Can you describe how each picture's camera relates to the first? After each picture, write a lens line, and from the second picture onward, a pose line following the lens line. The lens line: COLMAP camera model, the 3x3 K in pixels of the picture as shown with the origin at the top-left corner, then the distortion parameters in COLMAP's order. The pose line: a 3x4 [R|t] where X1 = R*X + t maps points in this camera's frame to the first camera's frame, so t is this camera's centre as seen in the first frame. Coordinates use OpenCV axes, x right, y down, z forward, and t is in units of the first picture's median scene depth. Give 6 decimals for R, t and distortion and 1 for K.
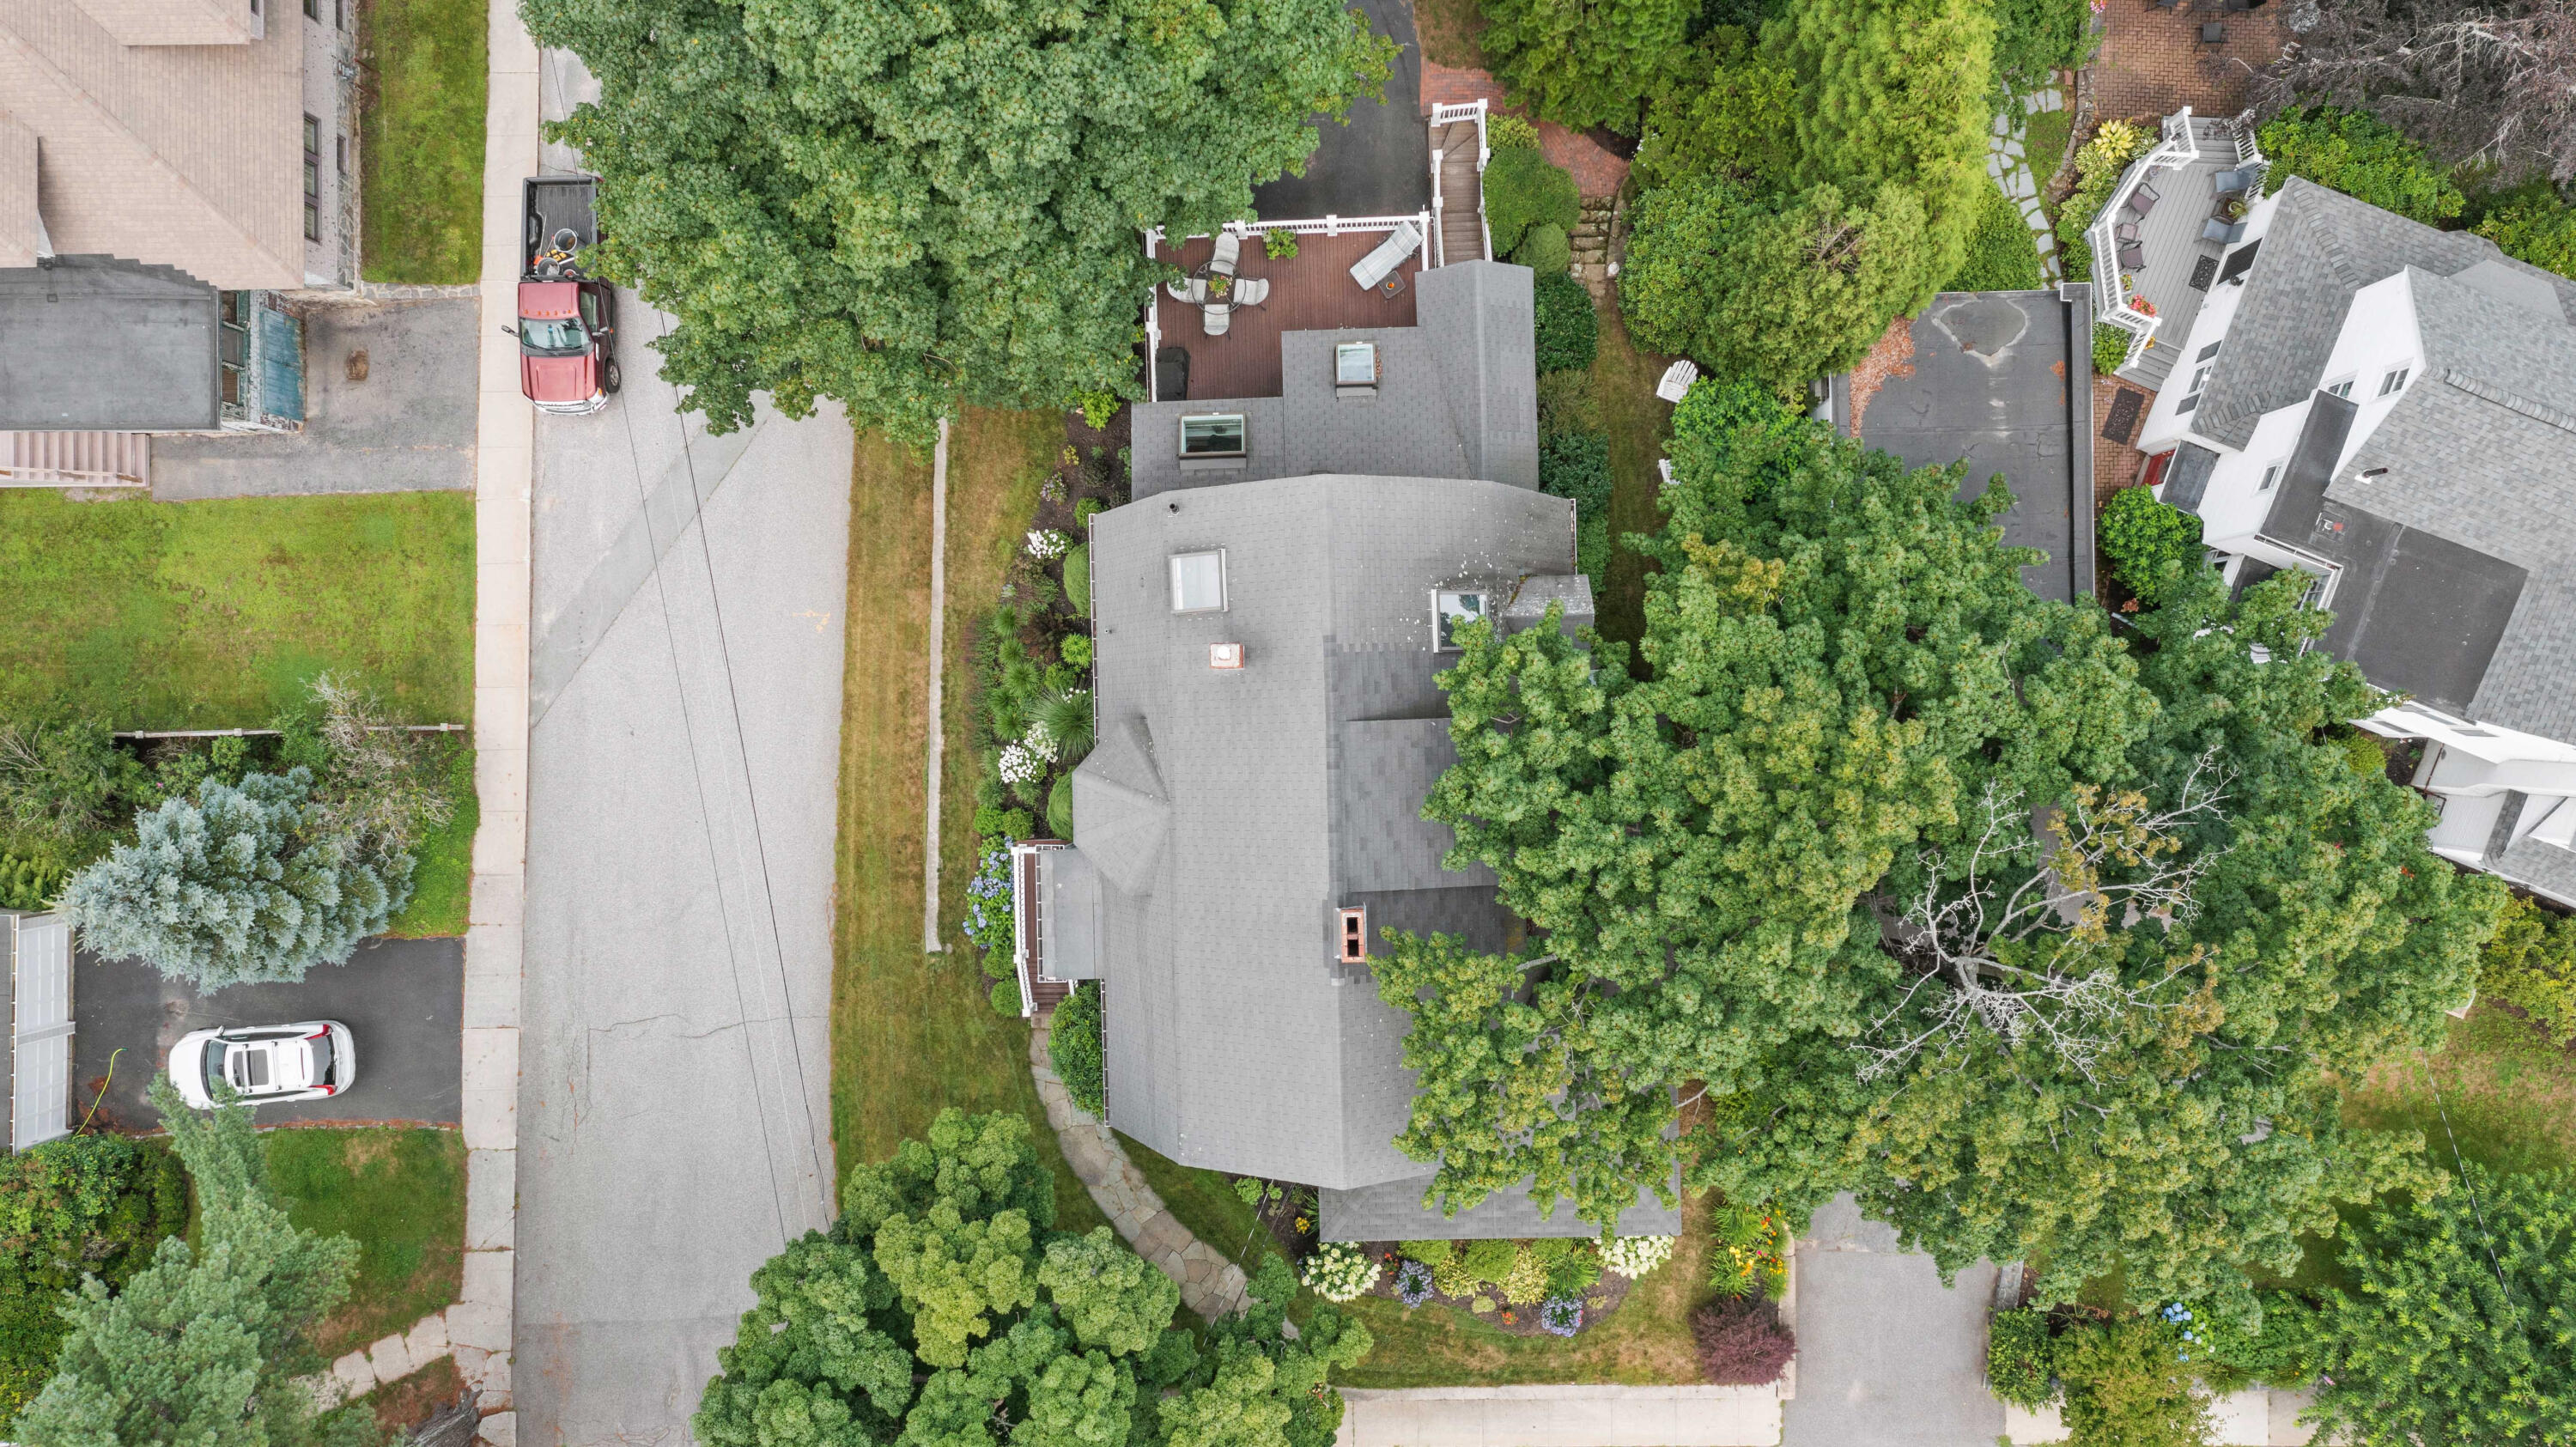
lens RADIAL K [[2050.9, 0, 1294.6], [0, 2050.9, 719.3], [0, 0, 1]] dist [0.021824, -0.001471]
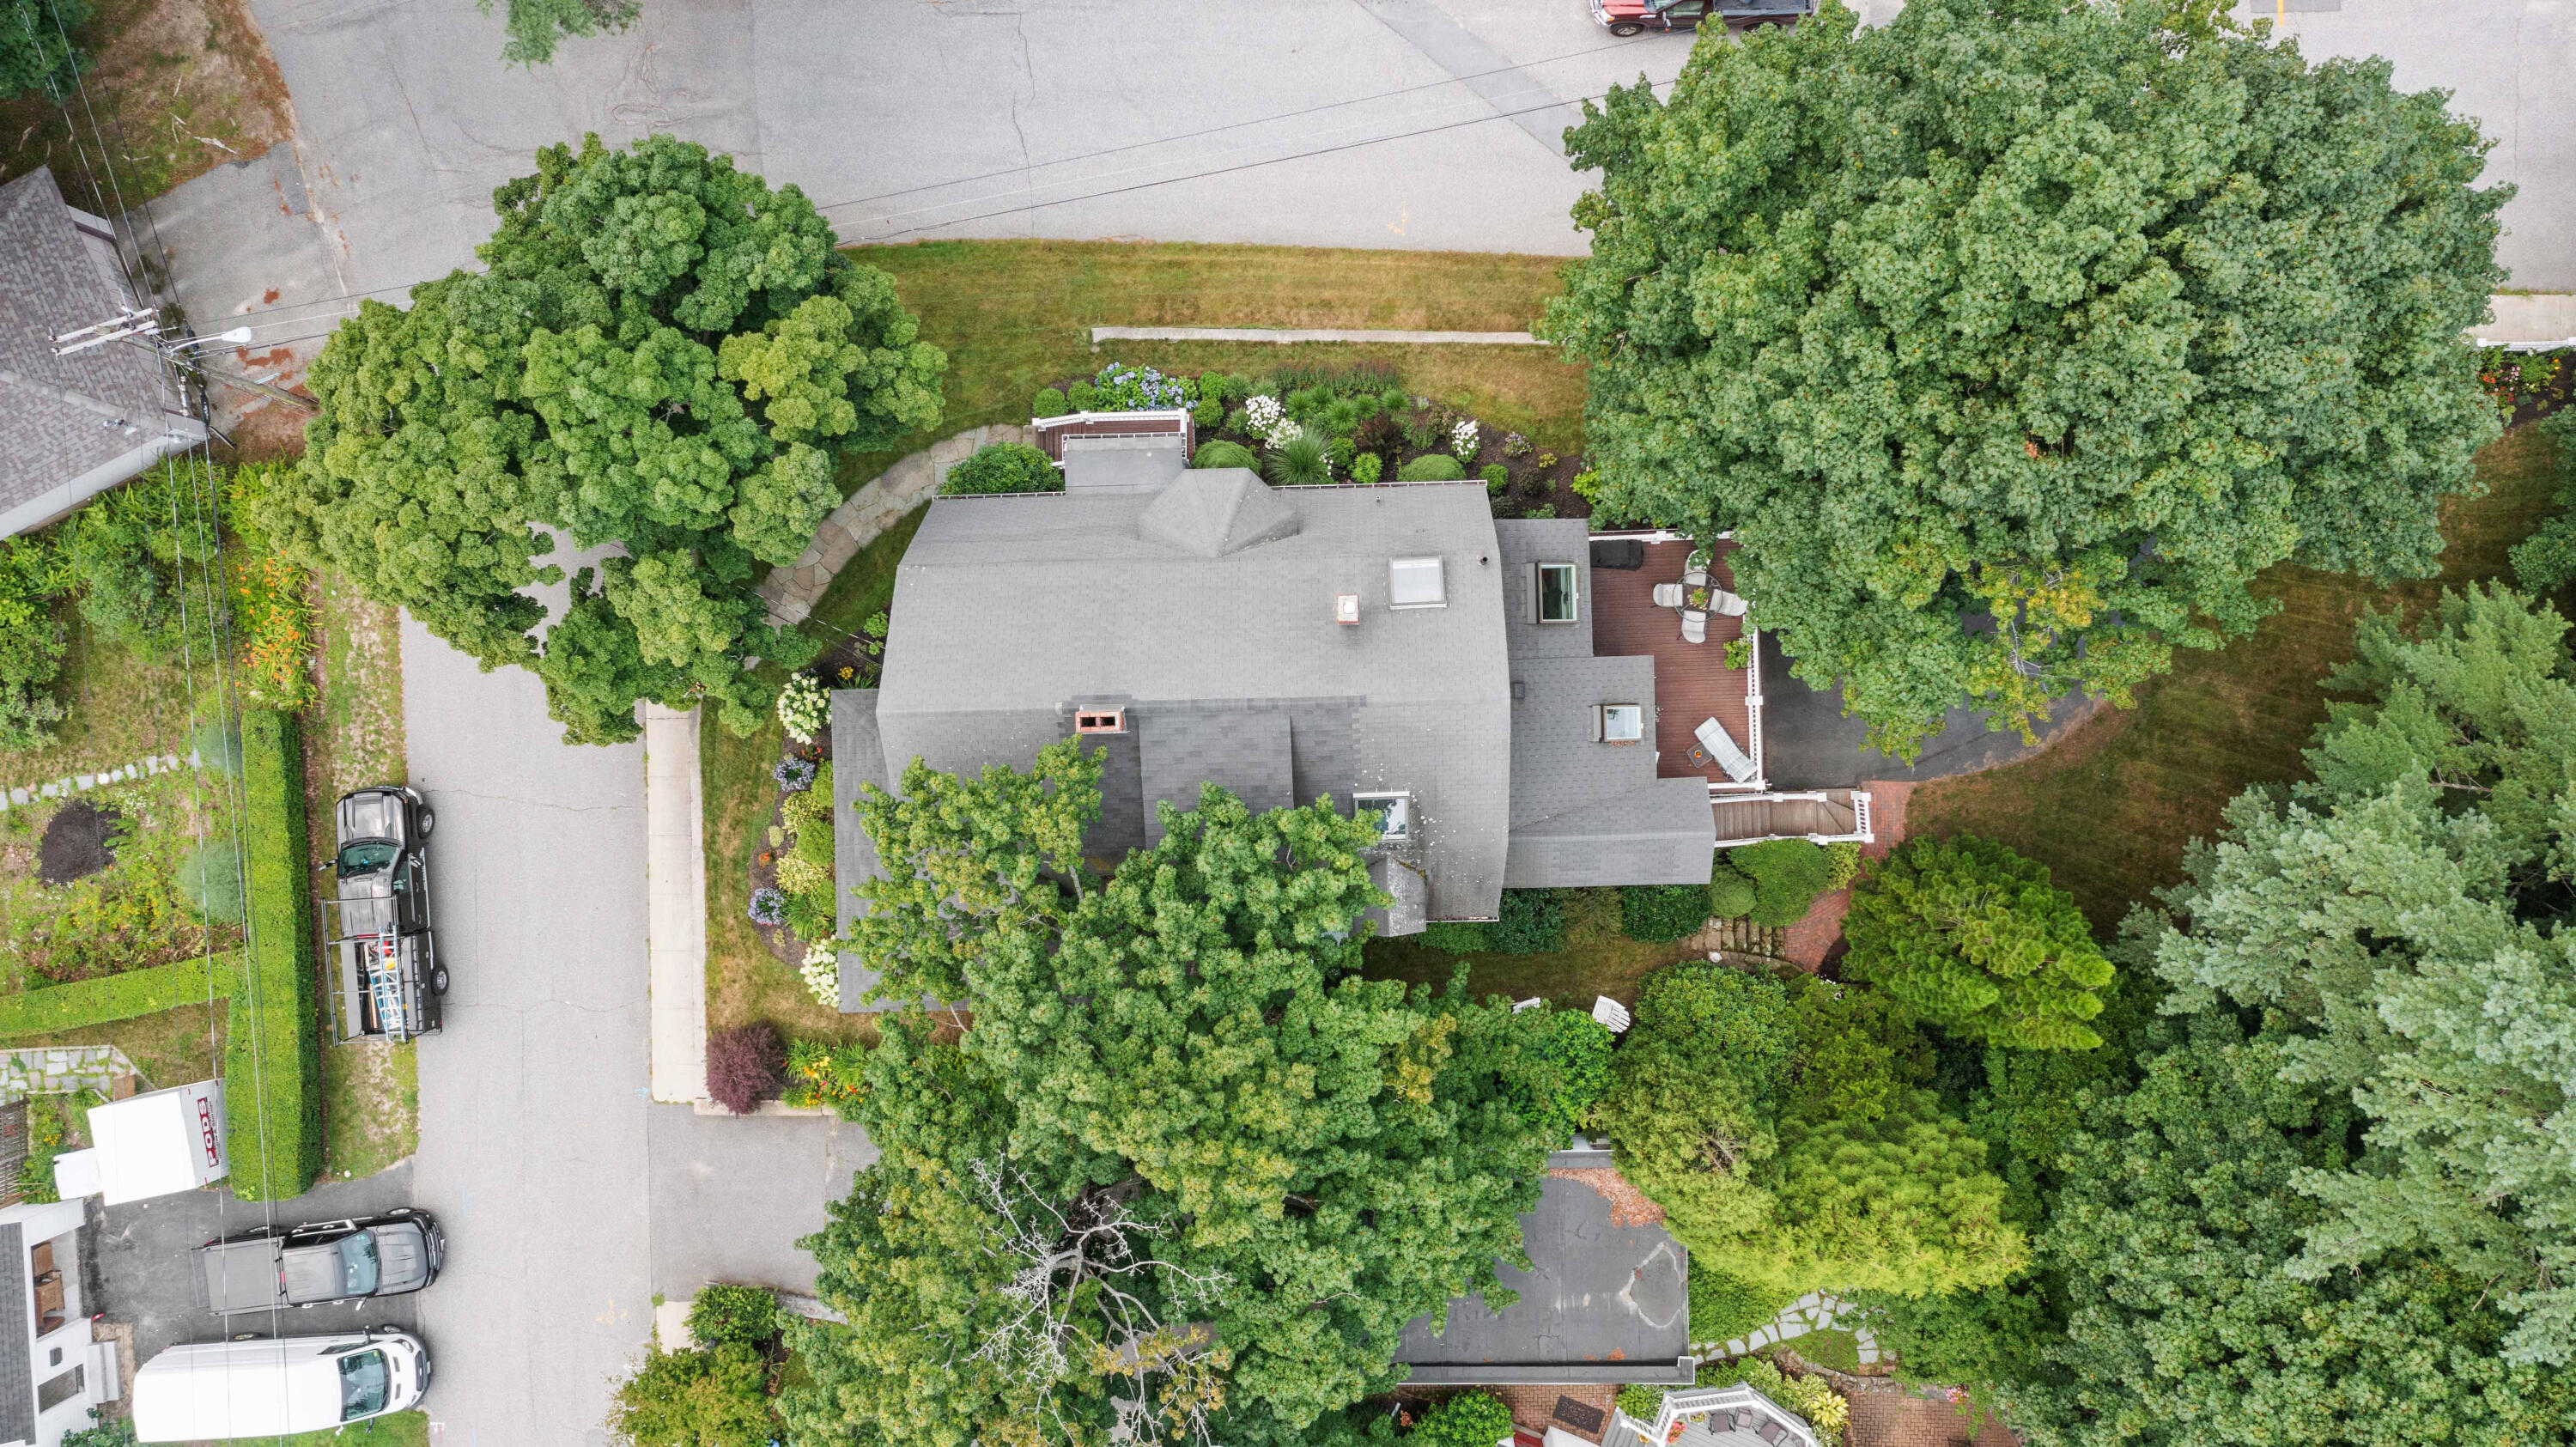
lens RADIAL K [[2050.9, 0, 1294.6], [0, 2050.9, 719.3], [0, 0, 1]] dist [0.021824, -0.001471]
pose [[0.000648, 0.999459, 0.032874, -0.009787], [-0.999588, -0.000296, 0.028696, -0.033801], [0.028690, -0.032879, 0.999047, -0.123566]]
